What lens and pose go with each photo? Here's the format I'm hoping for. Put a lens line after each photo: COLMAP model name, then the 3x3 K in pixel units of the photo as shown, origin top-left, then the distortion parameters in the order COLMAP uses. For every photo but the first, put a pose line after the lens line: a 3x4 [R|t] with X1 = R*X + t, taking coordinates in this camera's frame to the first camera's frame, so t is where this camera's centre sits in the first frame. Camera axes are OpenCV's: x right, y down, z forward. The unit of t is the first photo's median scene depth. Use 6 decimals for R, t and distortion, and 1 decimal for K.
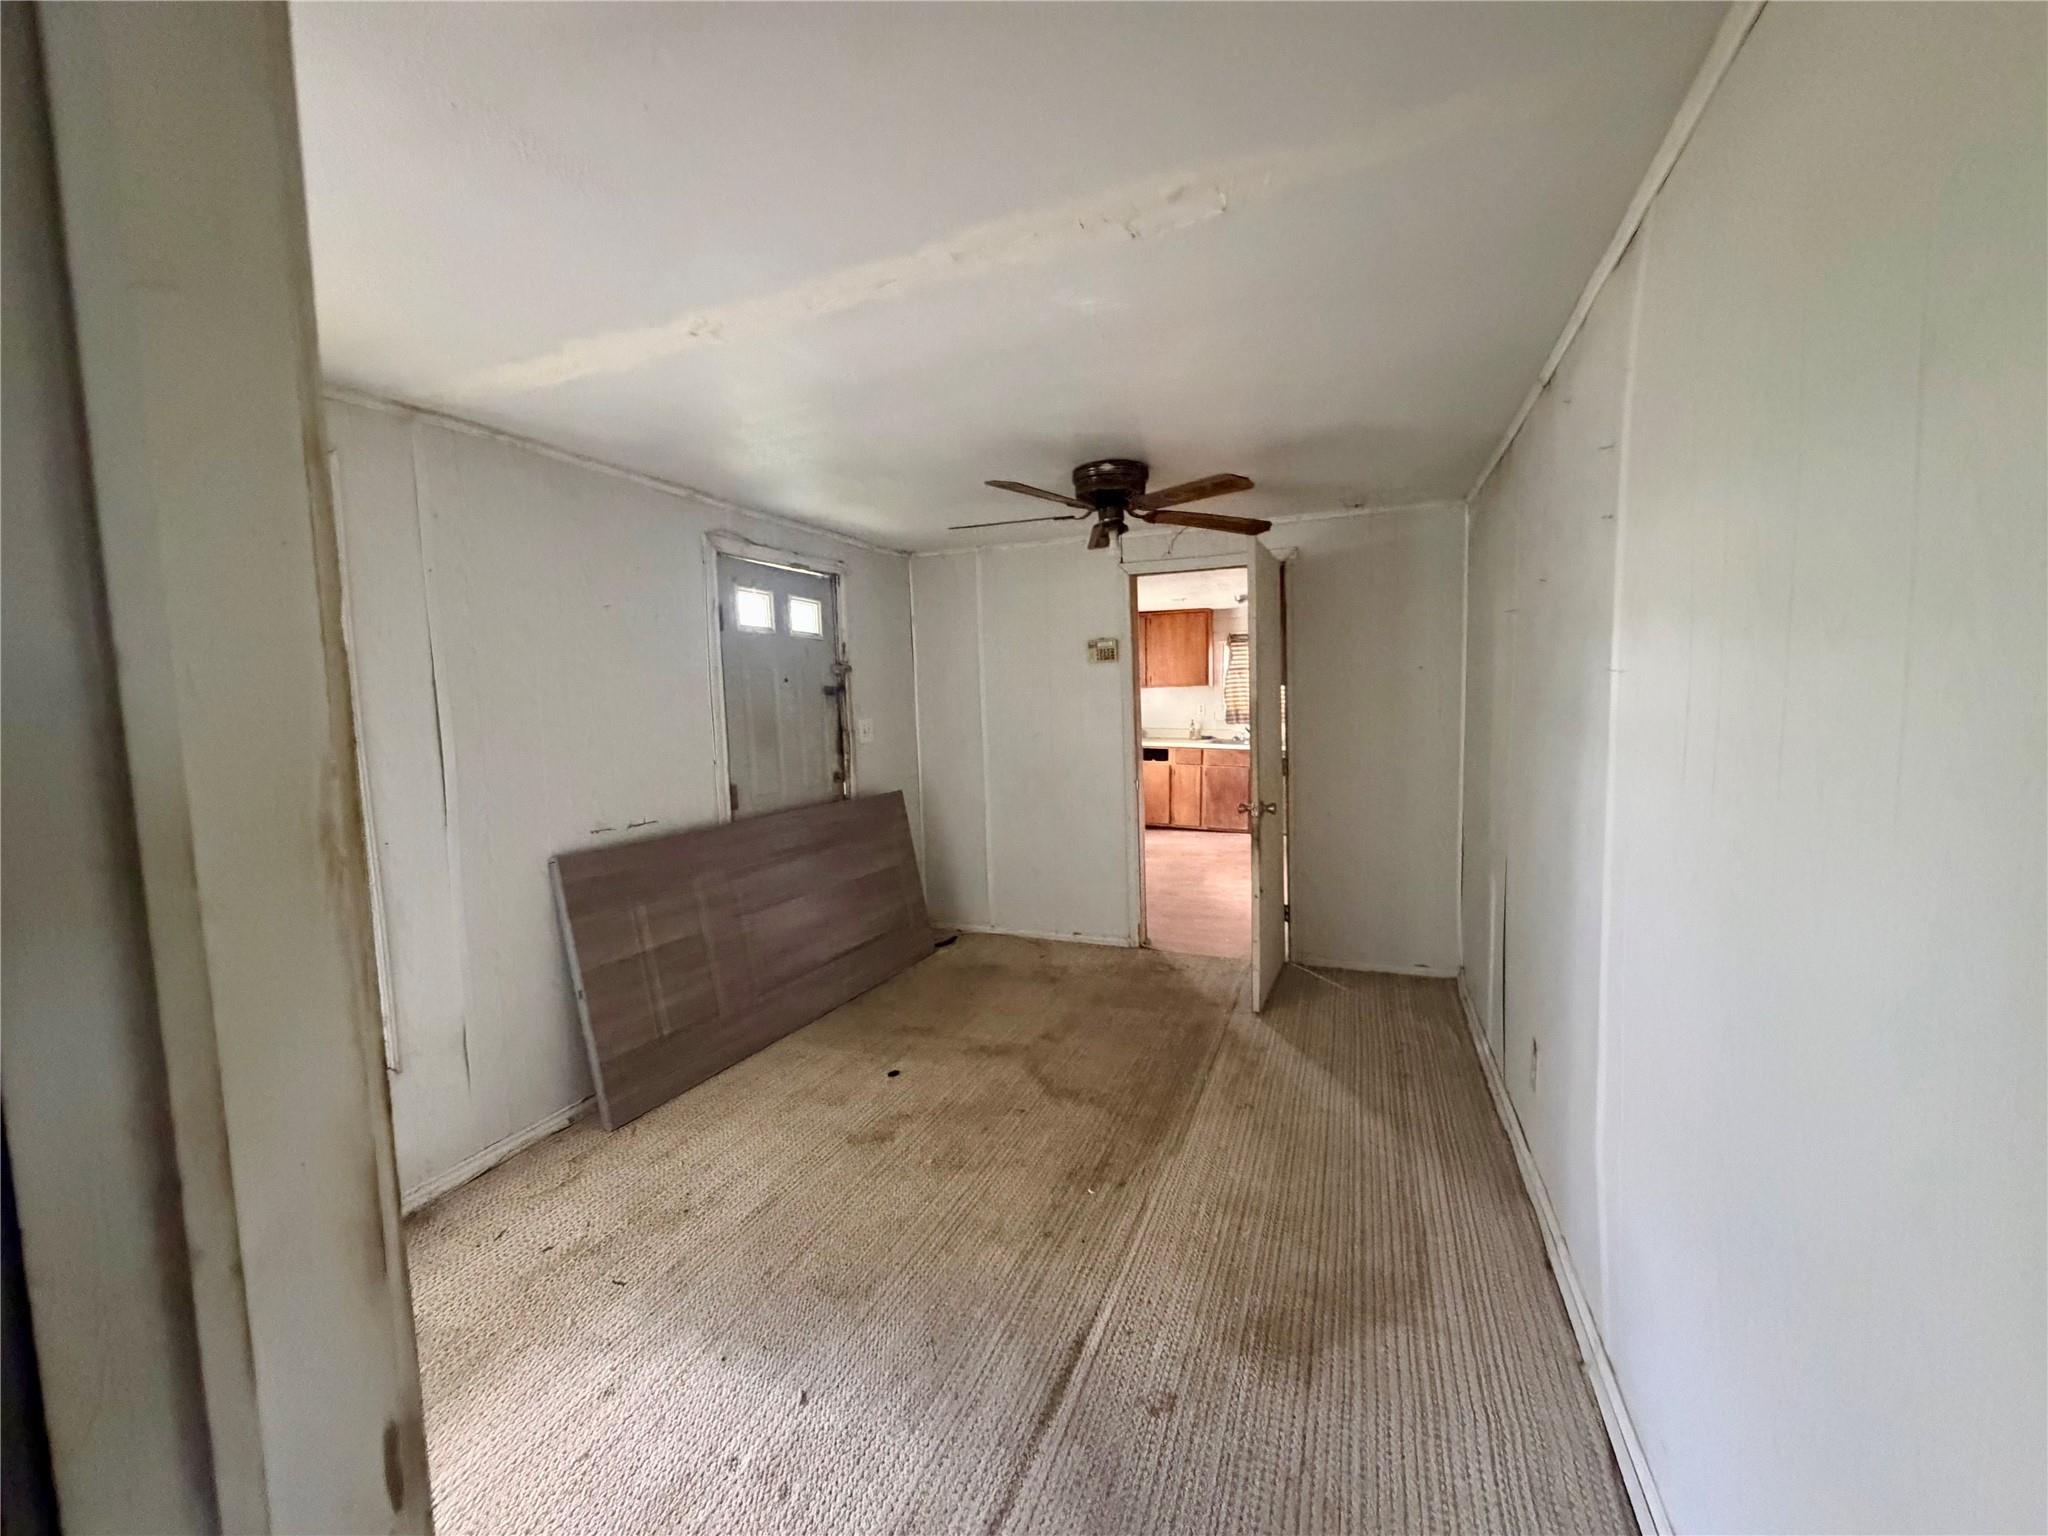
lens RADIAL K [[821.4, 0, 1030.0], [0, 821.4, 774.3], [0, 0, 1]] dist [0.003324, -0.001458]
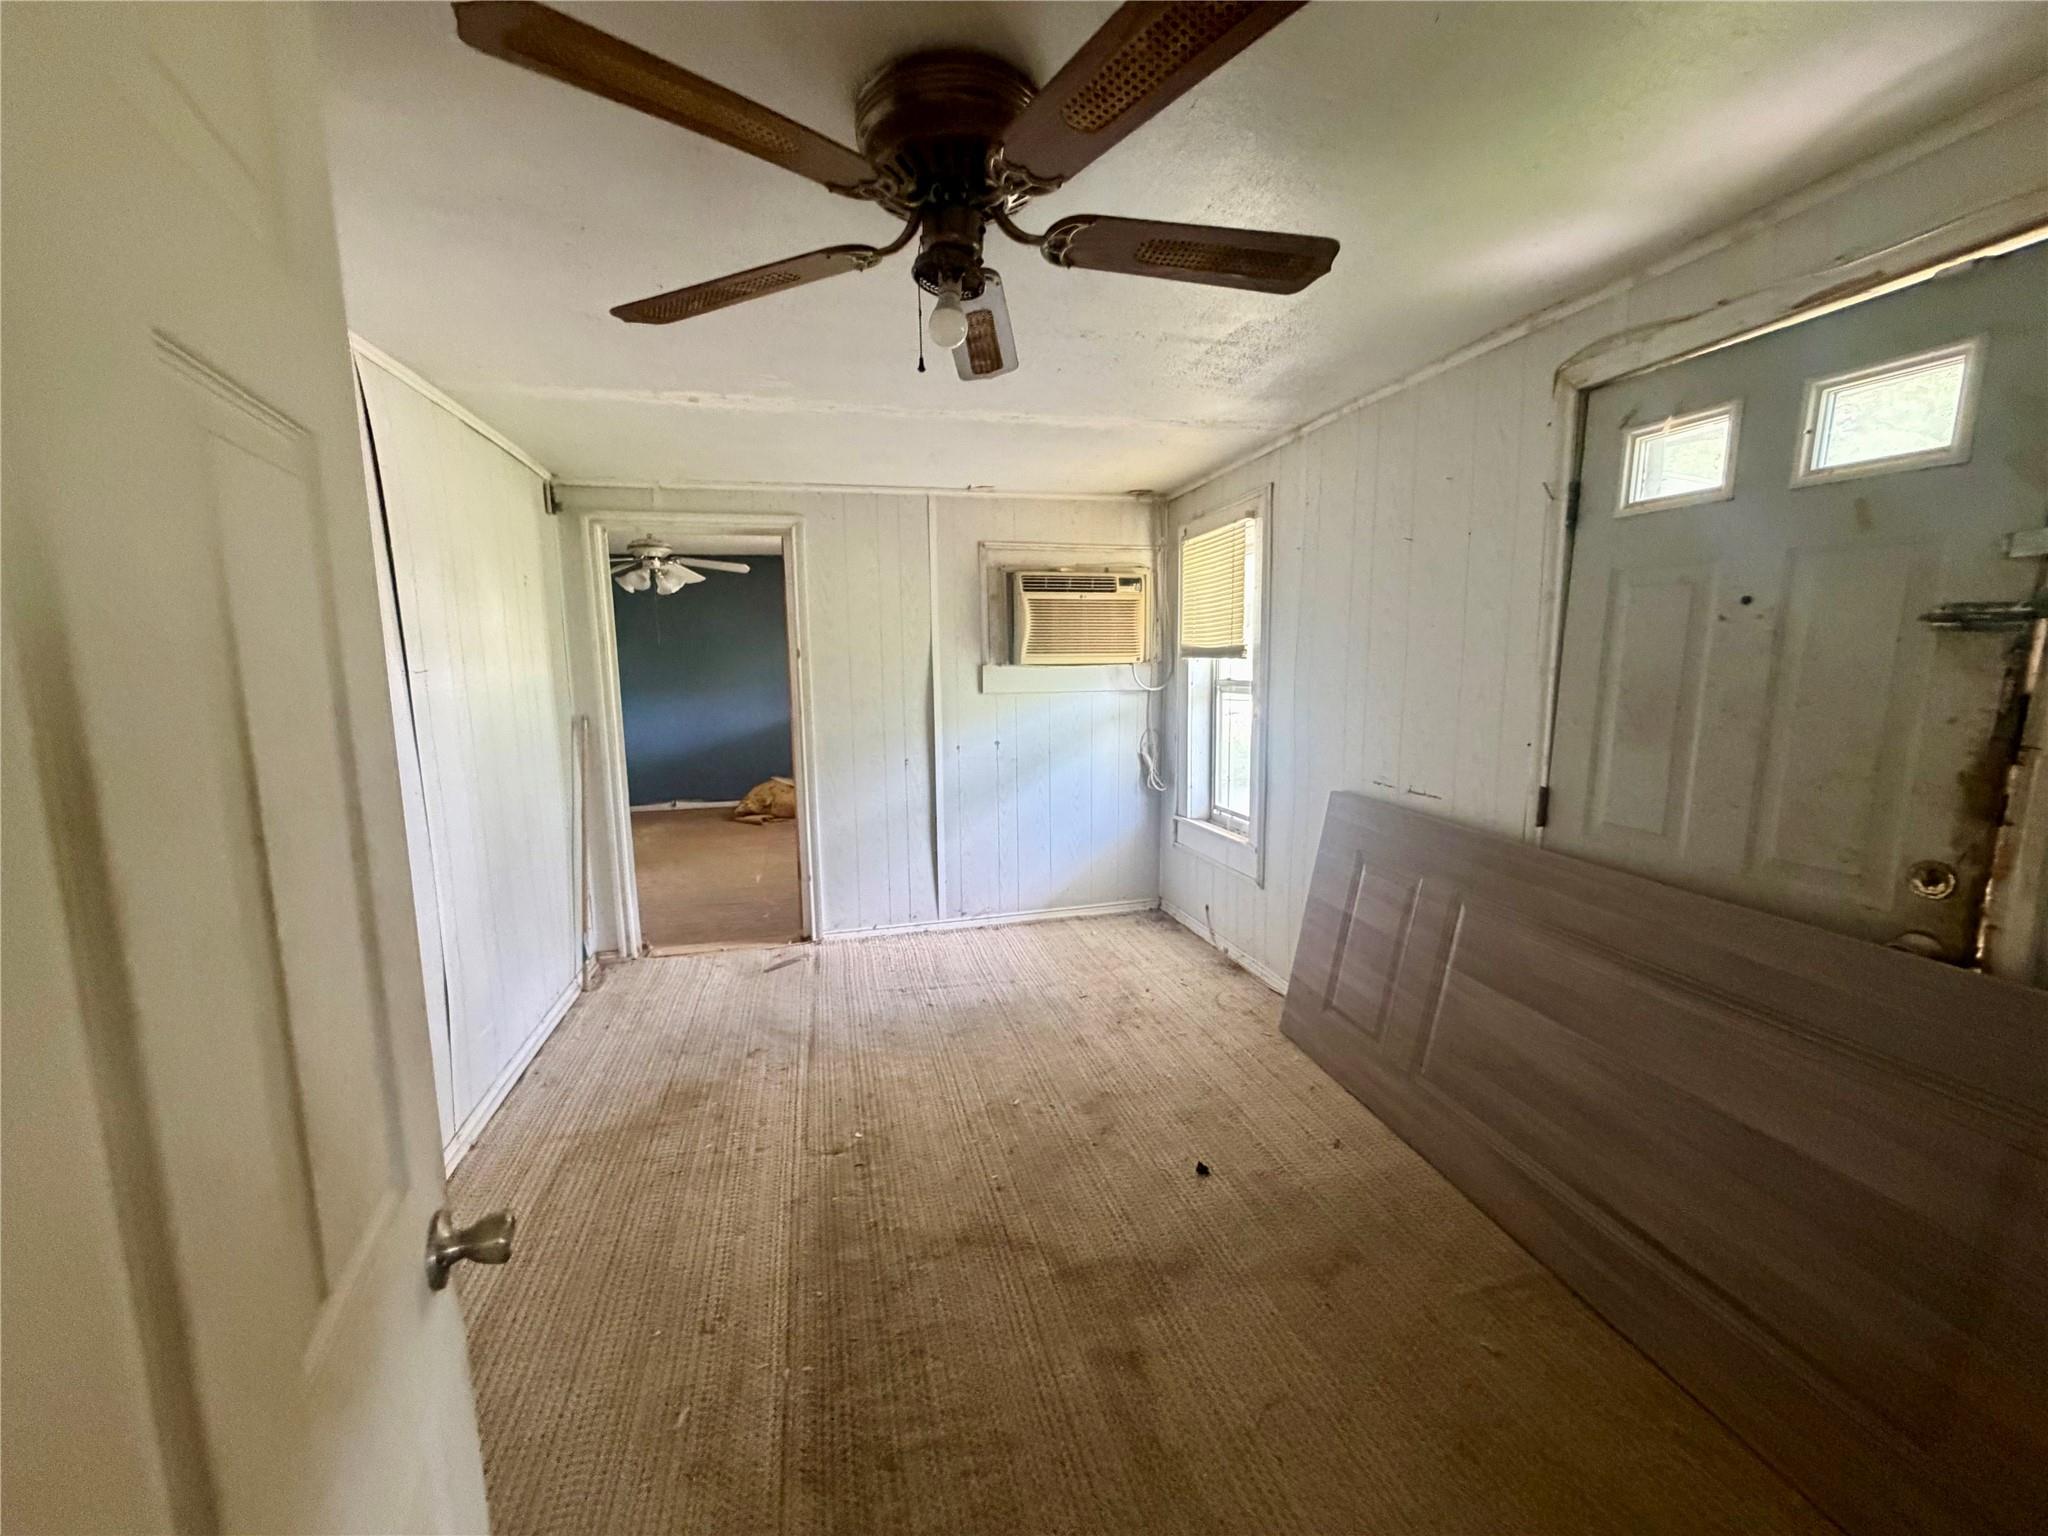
lens RADIAL K [[821.4, 0, 1008.4], [0, 821.4, 766.4], [0, 0, 1]] dist [0.003324, -0.001458]
pose [[-0.817465, 0.123511, -0.562580, 0.258745], [-0.009102, 0.973846, 0.227027, -0.115069], [0.575906, 0.190707, -0.794961, 1.057455]]
